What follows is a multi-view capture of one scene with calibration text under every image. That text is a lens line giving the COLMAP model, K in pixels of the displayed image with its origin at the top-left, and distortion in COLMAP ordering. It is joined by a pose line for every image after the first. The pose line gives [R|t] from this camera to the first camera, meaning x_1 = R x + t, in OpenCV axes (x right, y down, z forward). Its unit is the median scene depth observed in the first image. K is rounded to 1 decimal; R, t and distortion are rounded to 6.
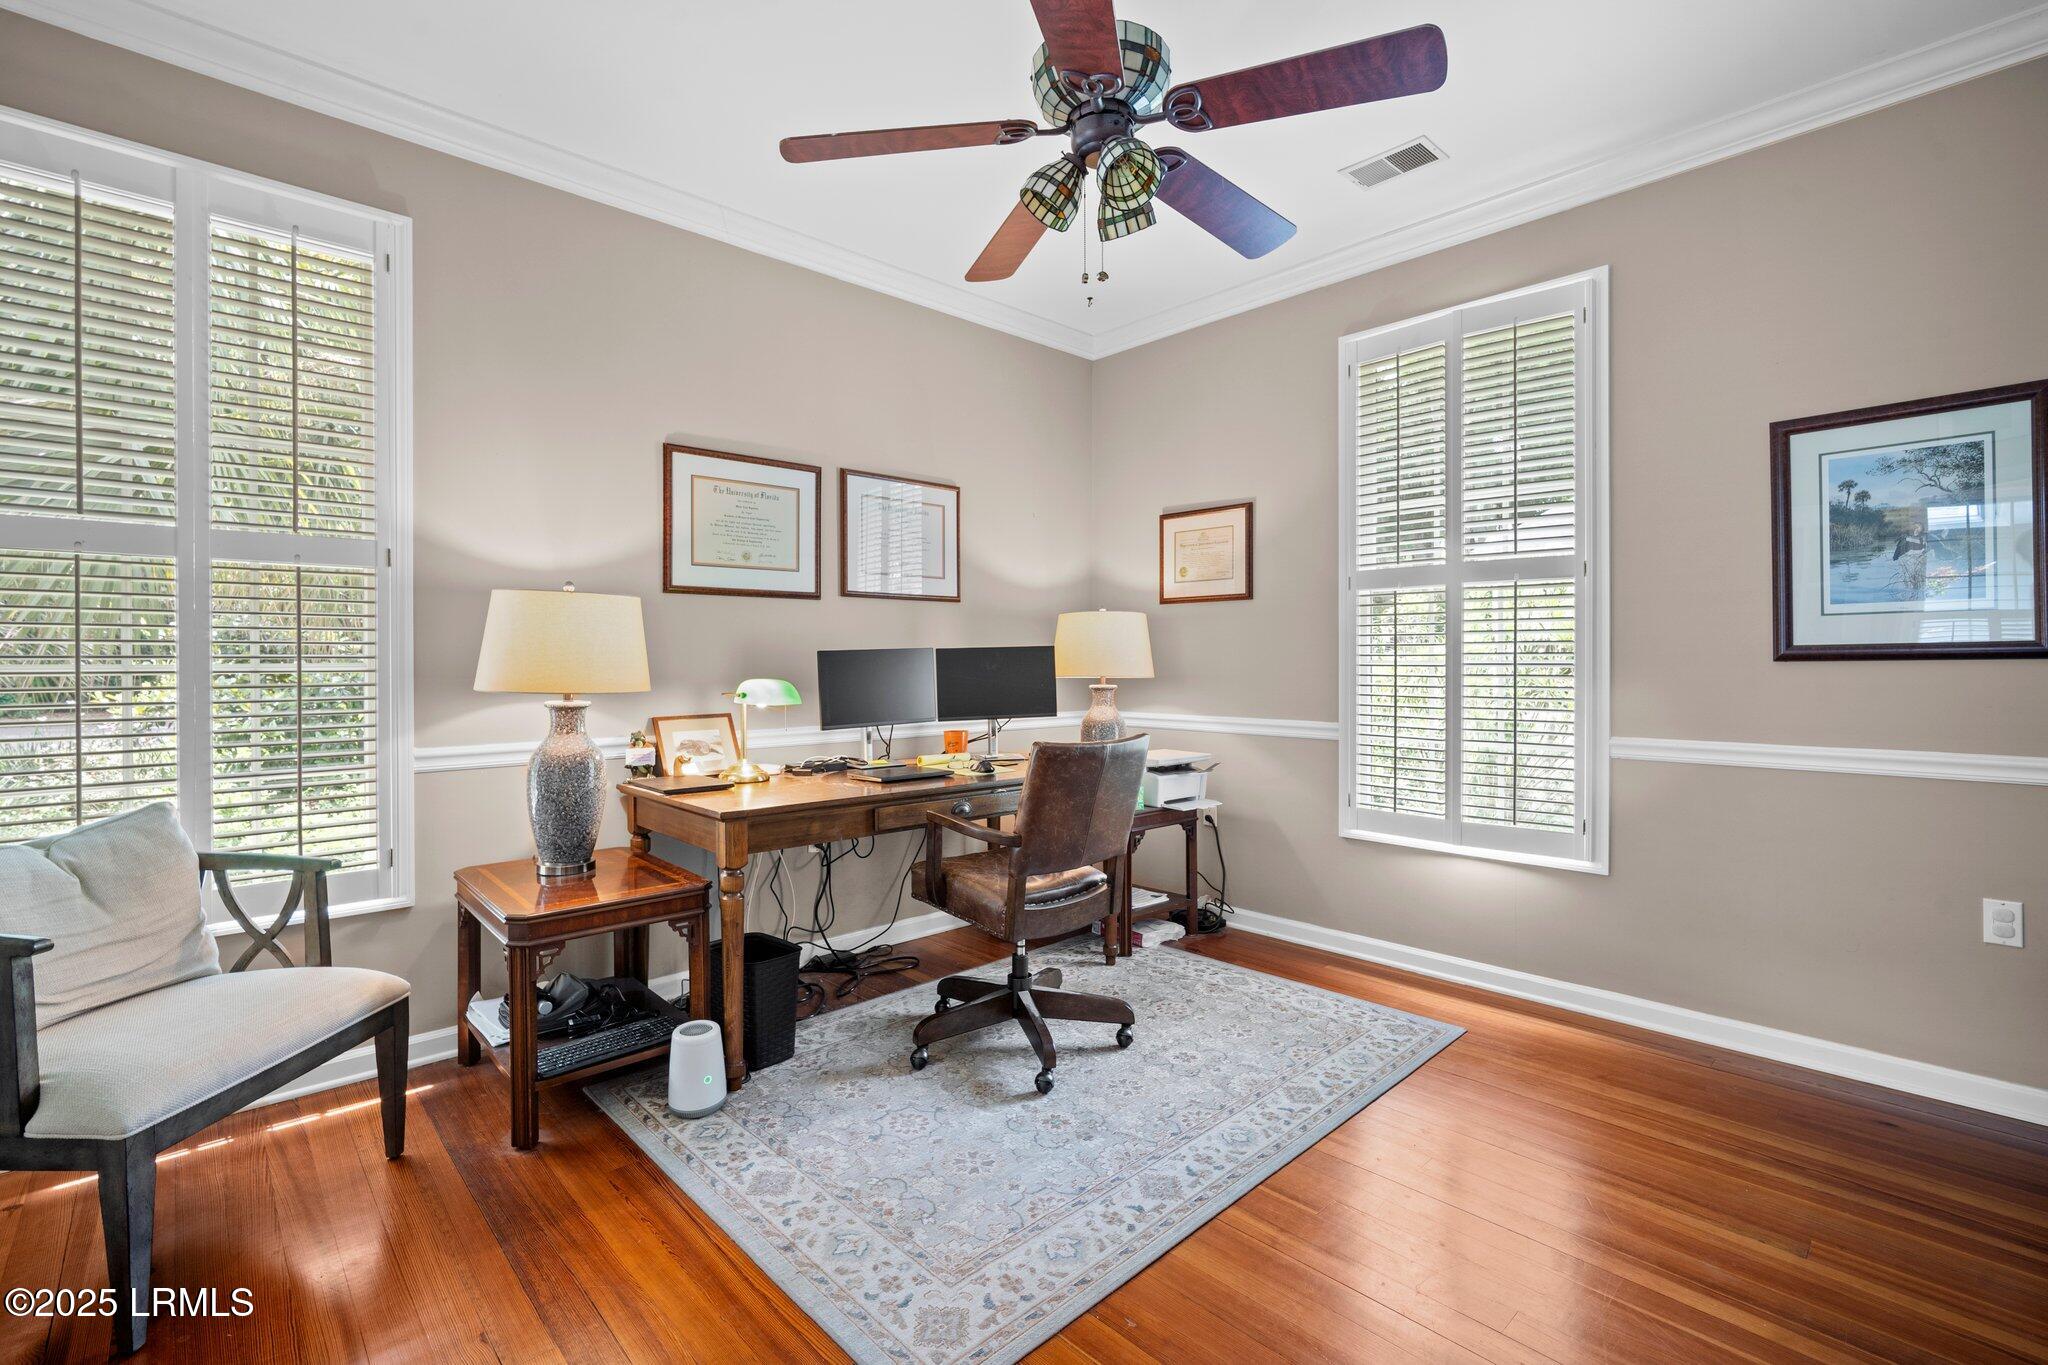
lens RADIAL K [[894.8, 0, 1026.3], [0, 894.8, 675.5], [0, 0, 1]] dist [-0.010930, 0.000446]
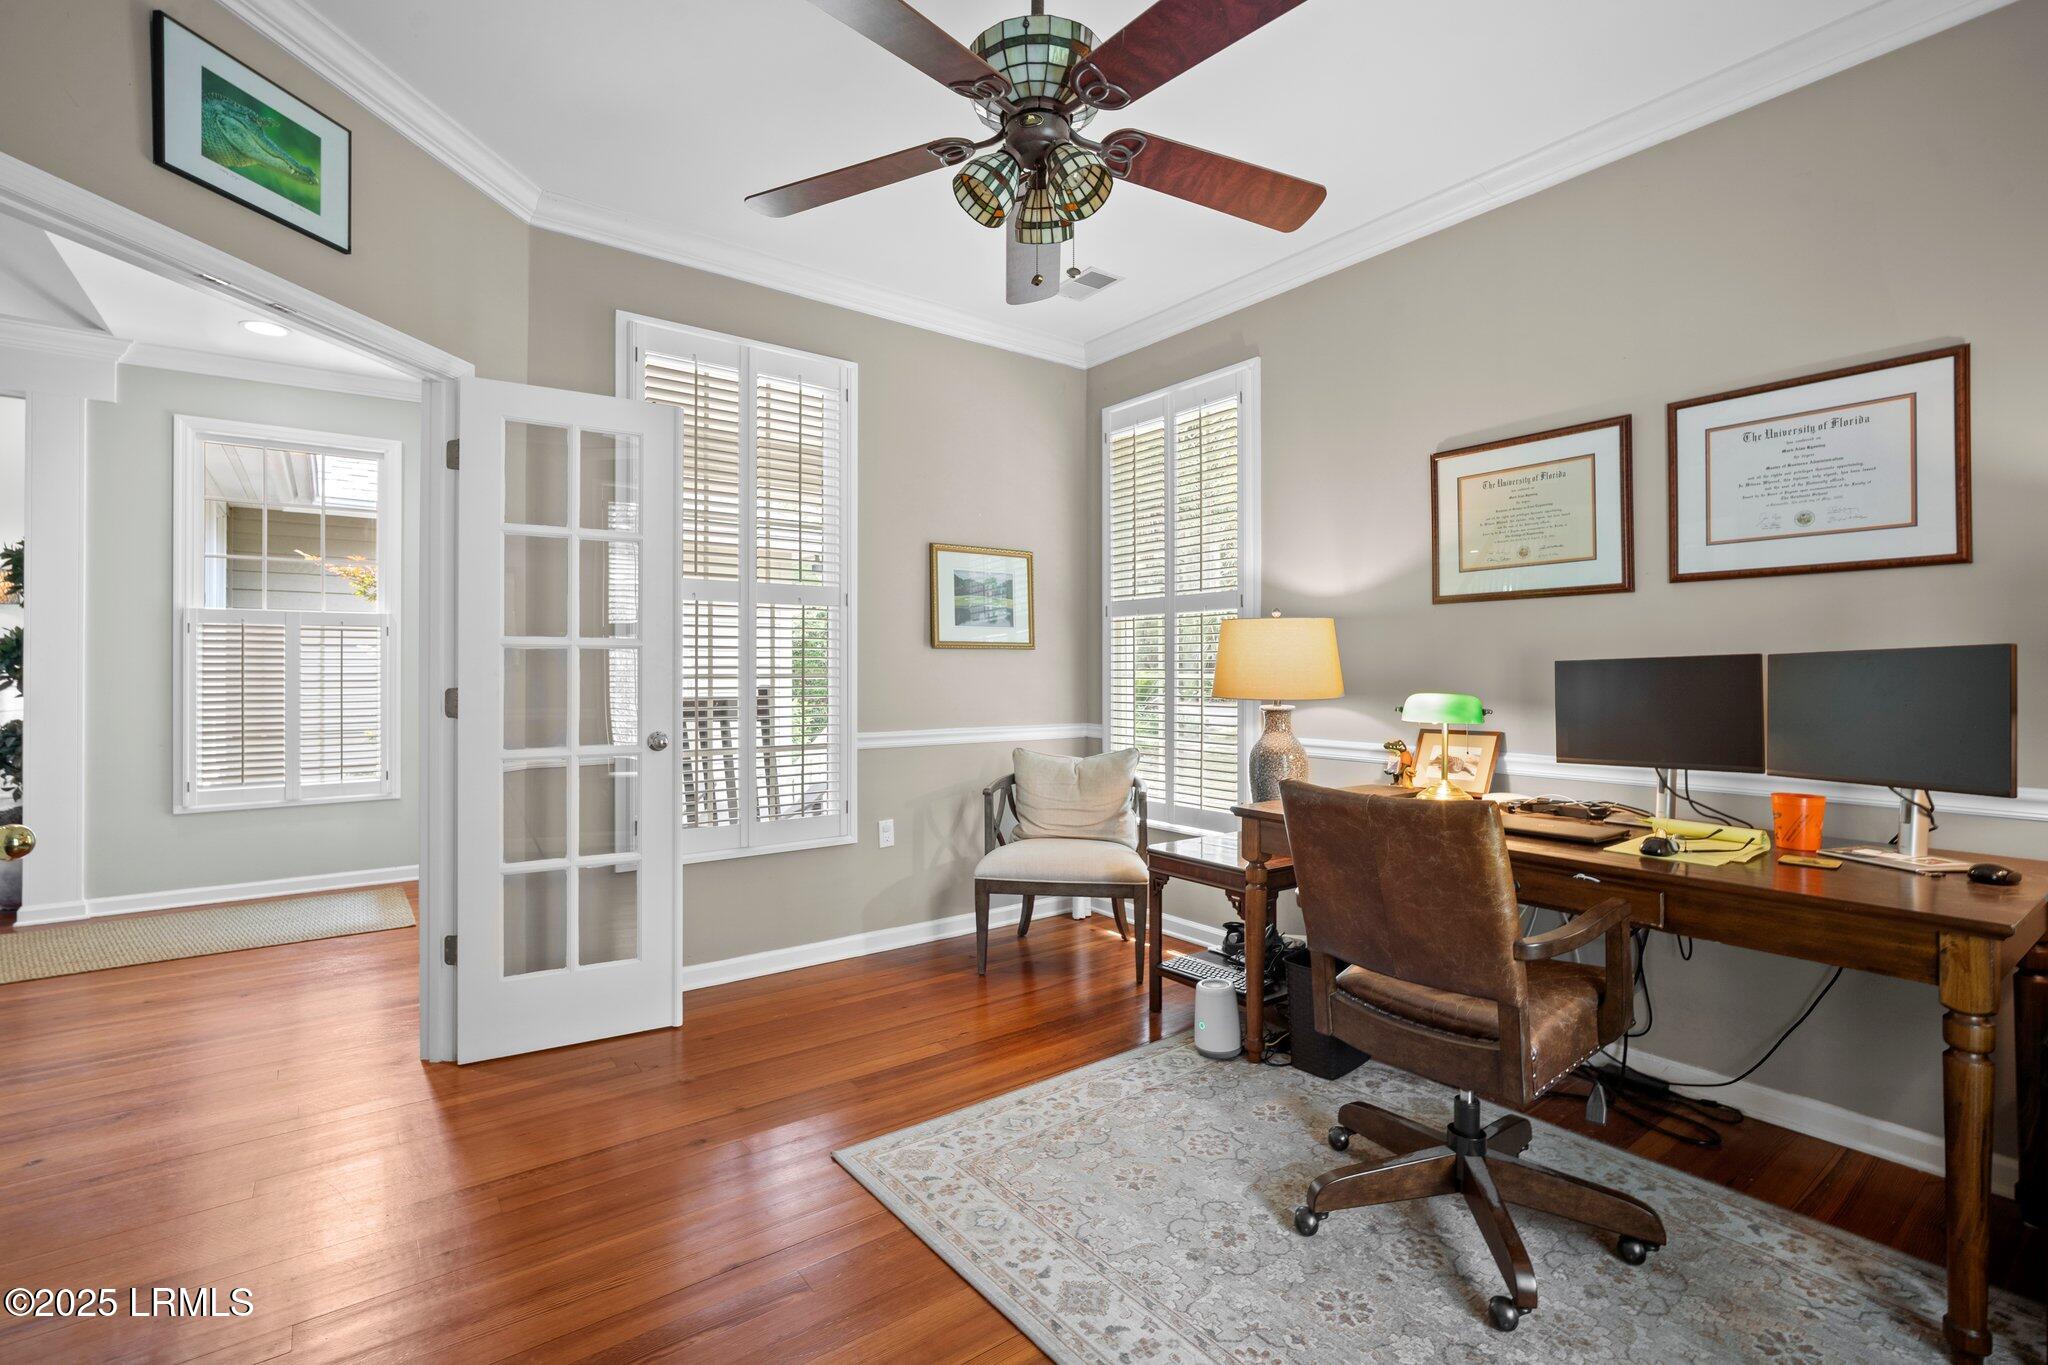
lens RADIAL K [[894.8, 0, 1026.3], [0, 894.8, 675.5], [0, 0, 1]] dist [-0.010930, 0.000446]
pose [[-0.079953, 0.013828, -0.996703, 0.748540], [-0.008984, 0.999853, 0.014592, -0.028471], [0.996758, 0.010121, -0.079817, 0.752107]]
